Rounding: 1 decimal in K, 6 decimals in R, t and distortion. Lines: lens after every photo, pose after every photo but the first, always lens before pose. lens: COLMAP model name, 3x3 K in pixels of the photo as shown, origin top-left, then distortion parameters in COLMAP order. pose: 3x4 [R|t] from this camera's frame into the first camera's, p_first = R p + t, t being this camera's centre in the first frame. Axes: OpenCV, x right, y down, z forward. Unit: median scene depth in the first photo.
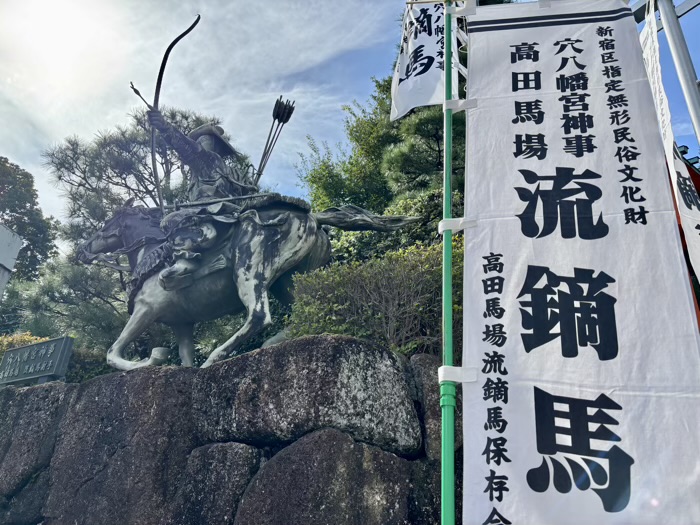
lens RADIAL K [[552.4, 0, 350.0], [0, 552.4, 262.5], [0, 0, 1]] dist [0.100786, -0.094760]
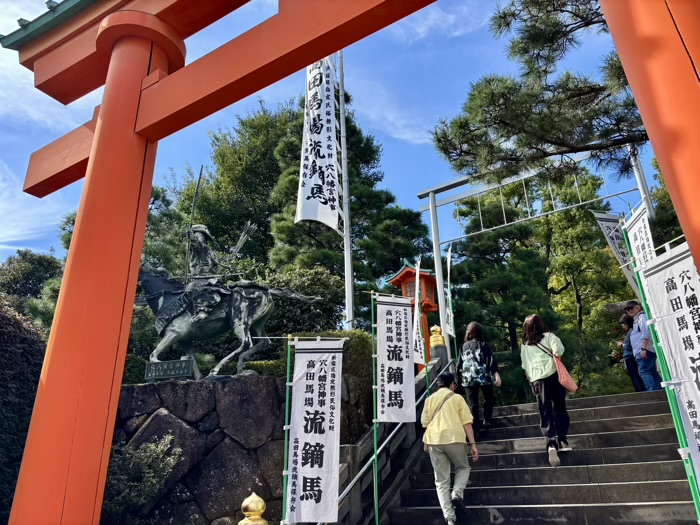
lens RADIAL K [[552.4, 0, 350.0], [0, 552.4, 262.5], [0, 0, 1]] dist [0.100786, -0.094760]
pose [[0.932807, 0.072513, 0.353006, -0.932933], [-0.094339, 0.994523, 0.044998, -0.562691], [-0.347809, -0.075277, 0.934538, -1.775372]]
